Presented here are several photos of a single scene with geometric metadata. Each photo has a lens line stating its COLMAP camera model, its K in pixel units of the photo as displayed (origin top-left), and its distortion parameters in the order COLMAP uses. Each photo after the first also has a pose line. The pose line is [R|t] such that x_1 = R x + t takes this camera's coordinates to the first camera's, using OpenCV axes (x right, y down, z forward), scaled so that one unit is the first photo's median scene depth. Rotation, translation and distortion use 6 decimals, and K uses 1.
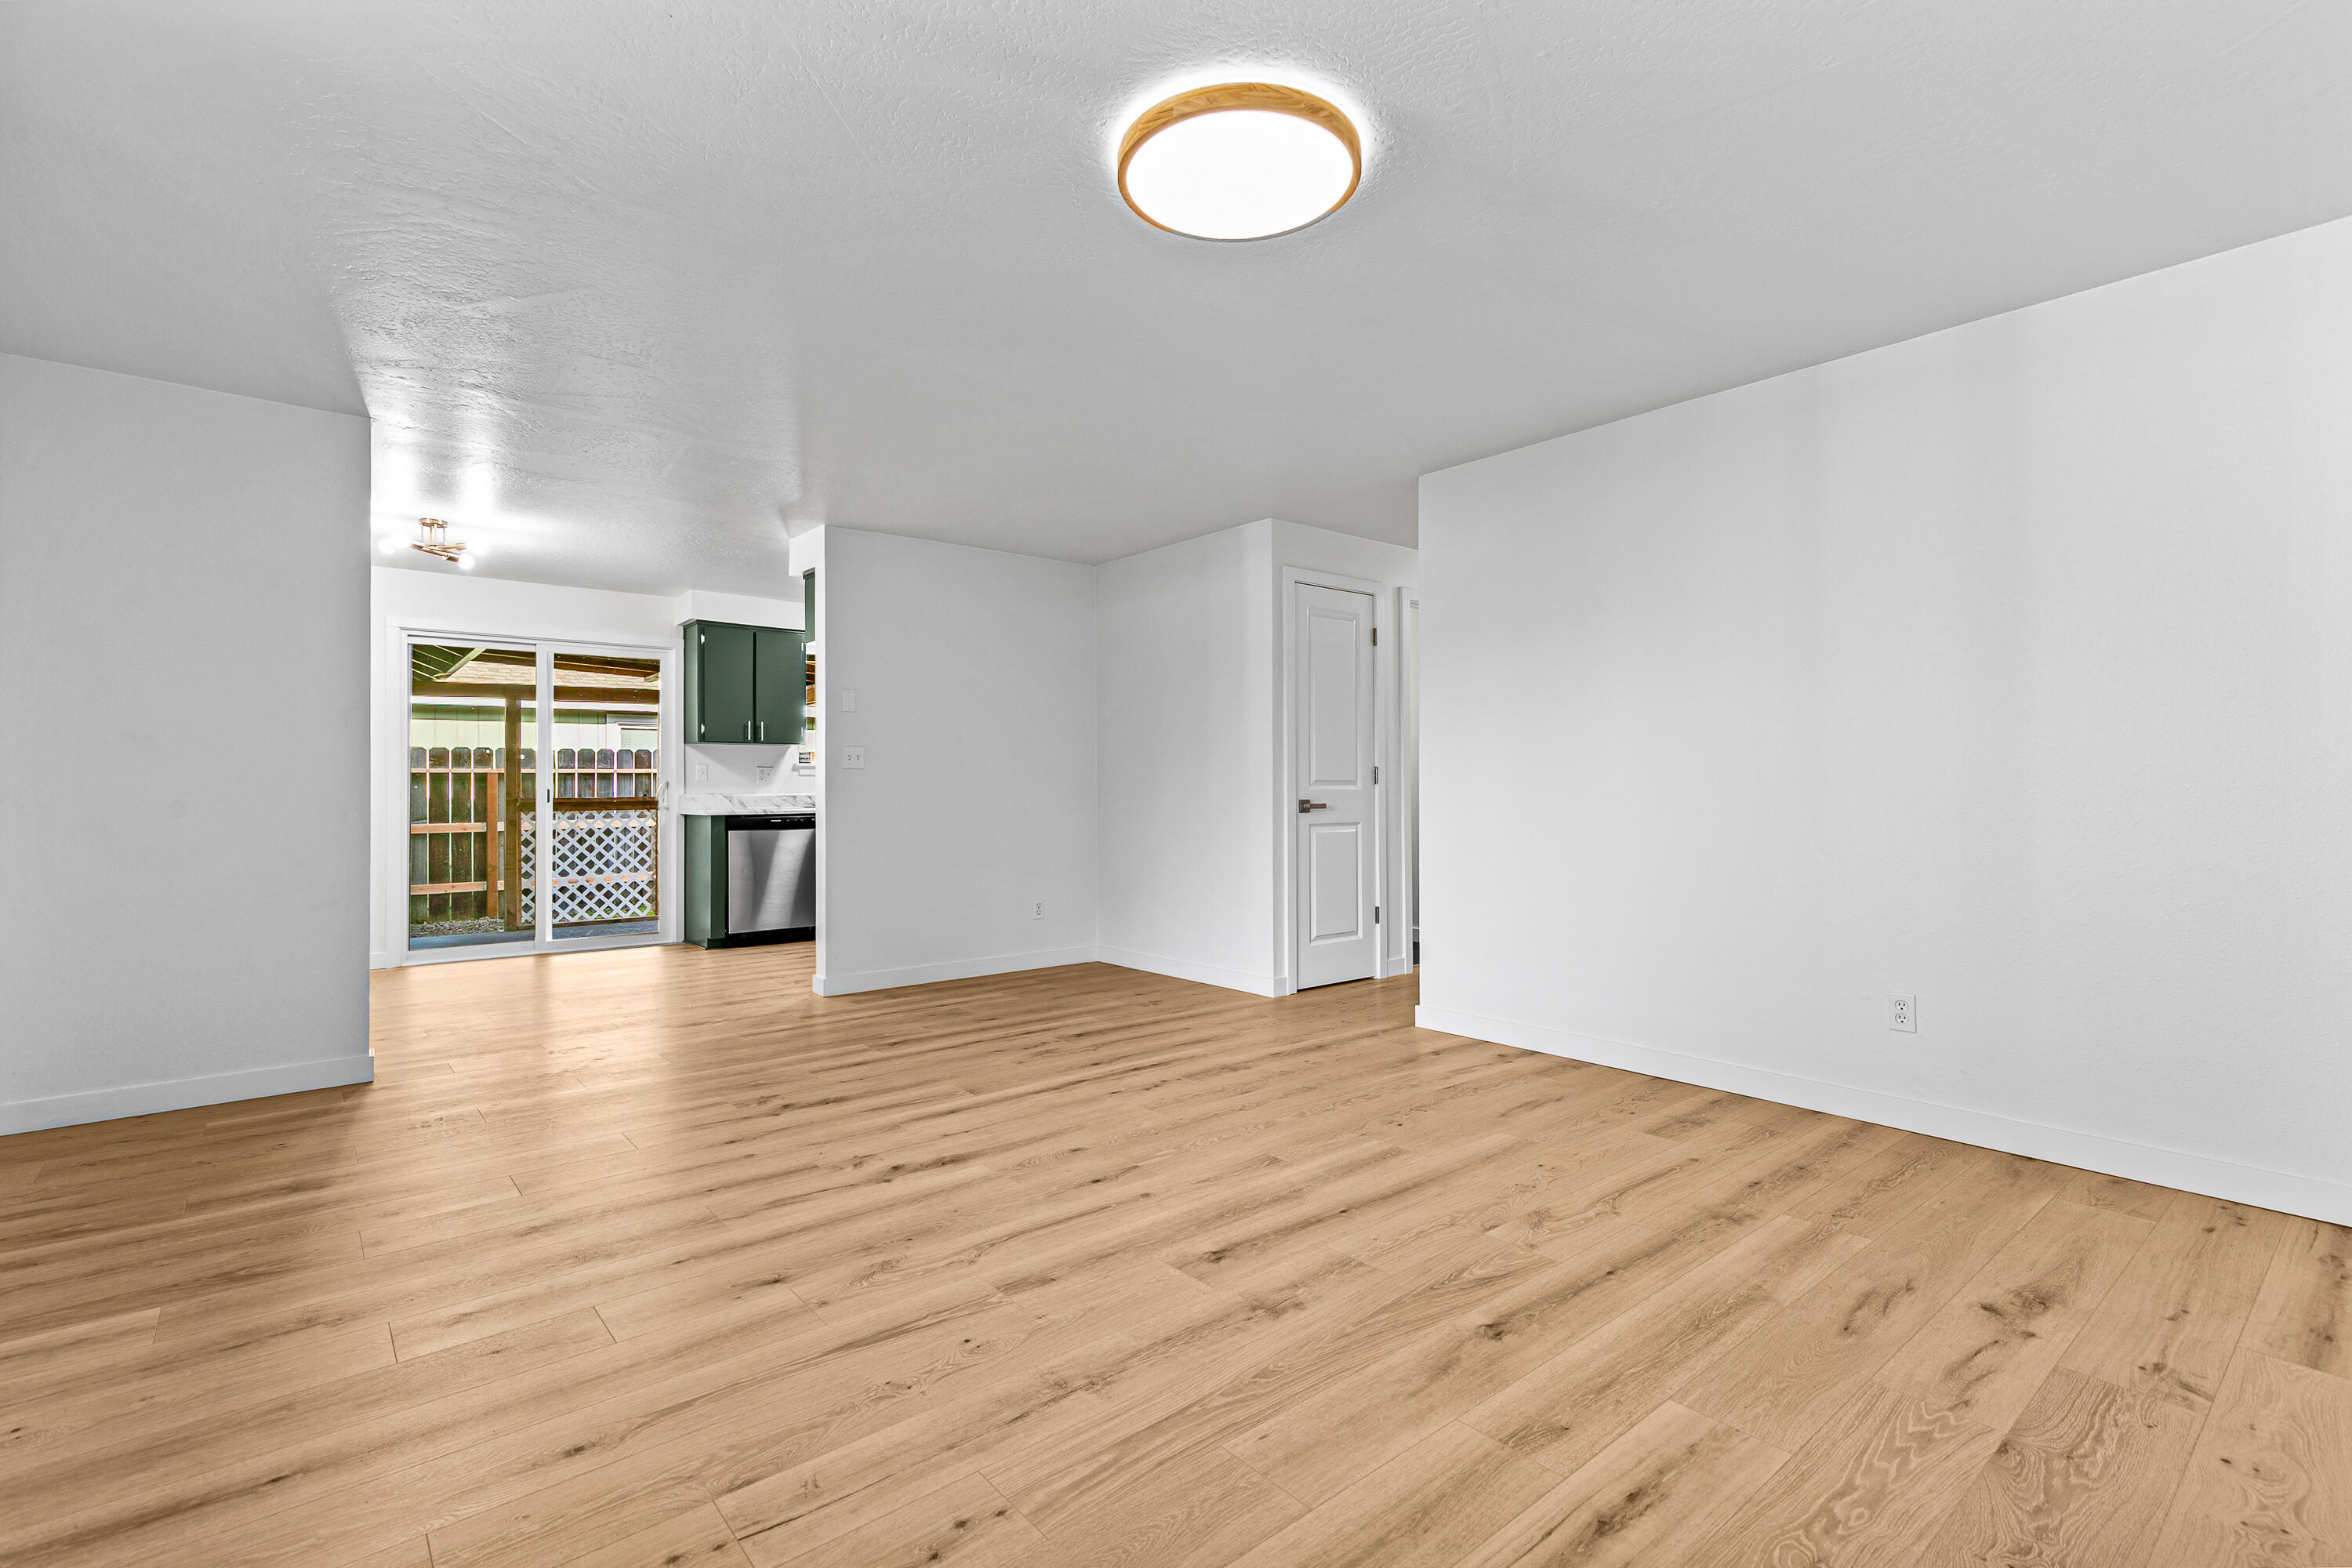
lens RADIAL K [[1066.8, 0, 1199.6], [0, 1066.8, 797.7], [0, 0, 1]] dist [0.009803, -0.000601]
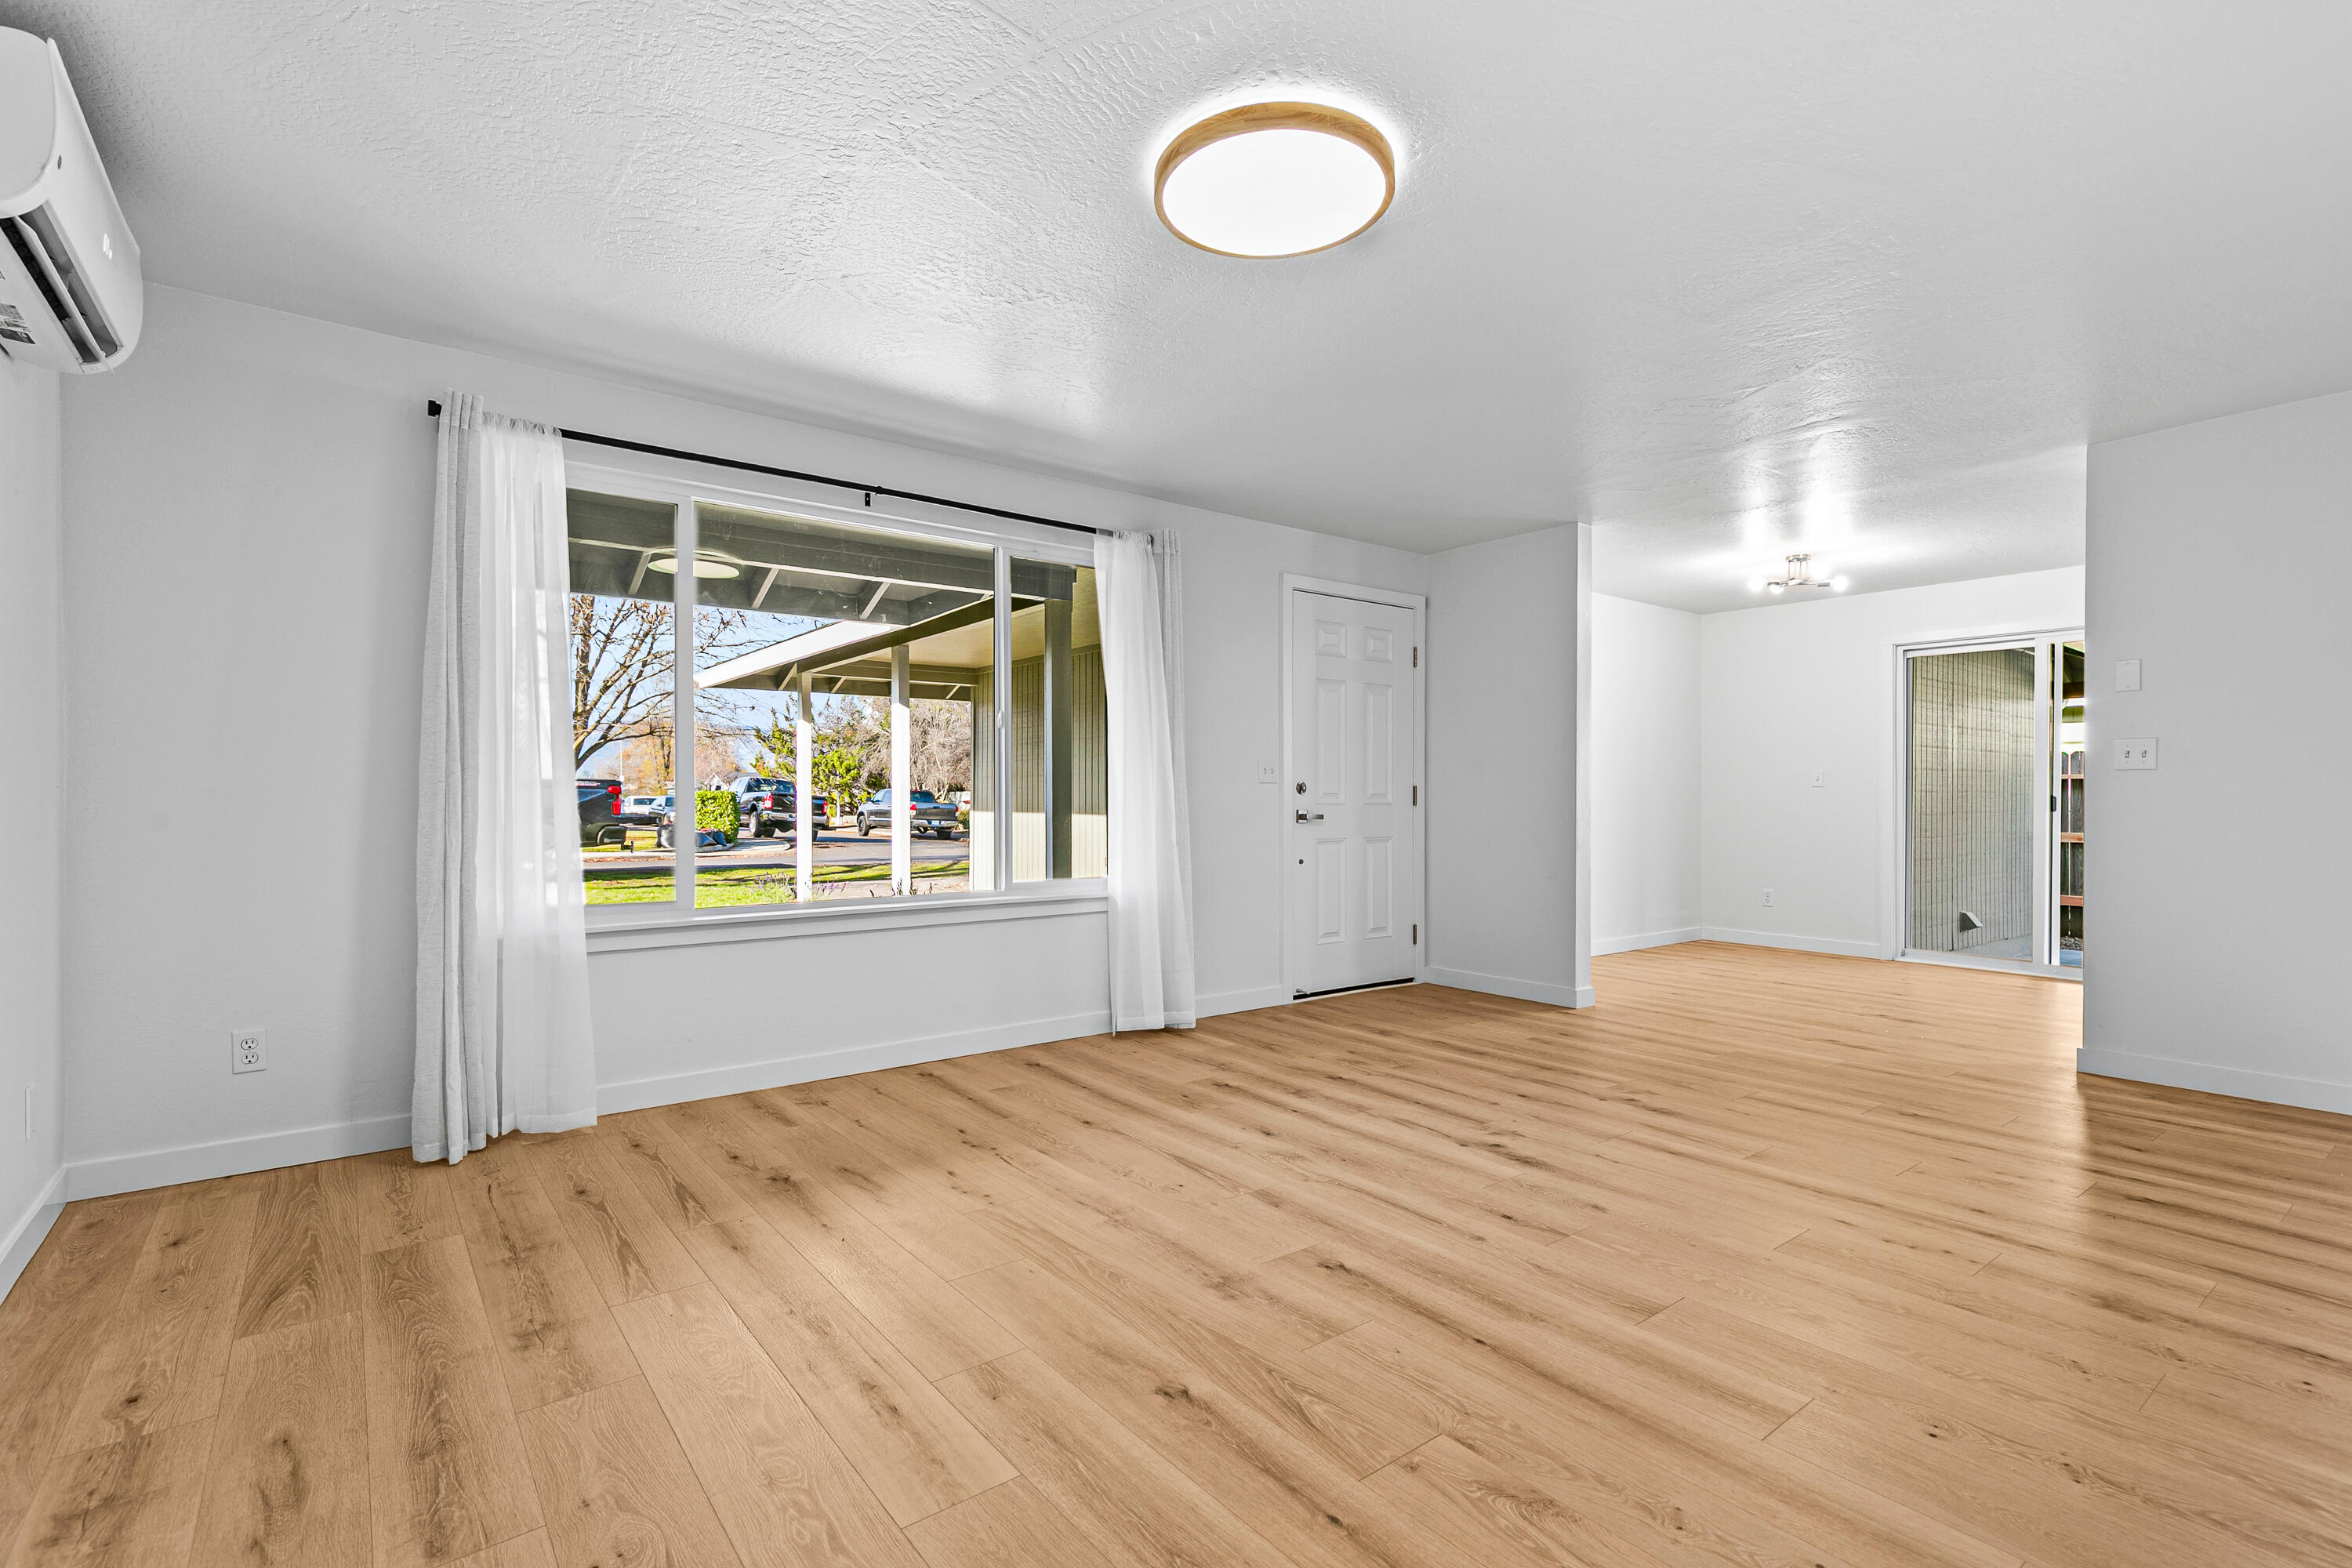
lens RADIAL K [[1085.5, 0, 1169.4], [0, 1085.5, 804.9], [0, 0, 1]] dist [0.011411, -0.000844]
pose [[-0.052059, 0.011806, -0.998574, 0.956793], [-0.011097, 0.999862, 0.012400, -0.010335], [0.998582, 0.011727, -0.051920, 0.832072]]
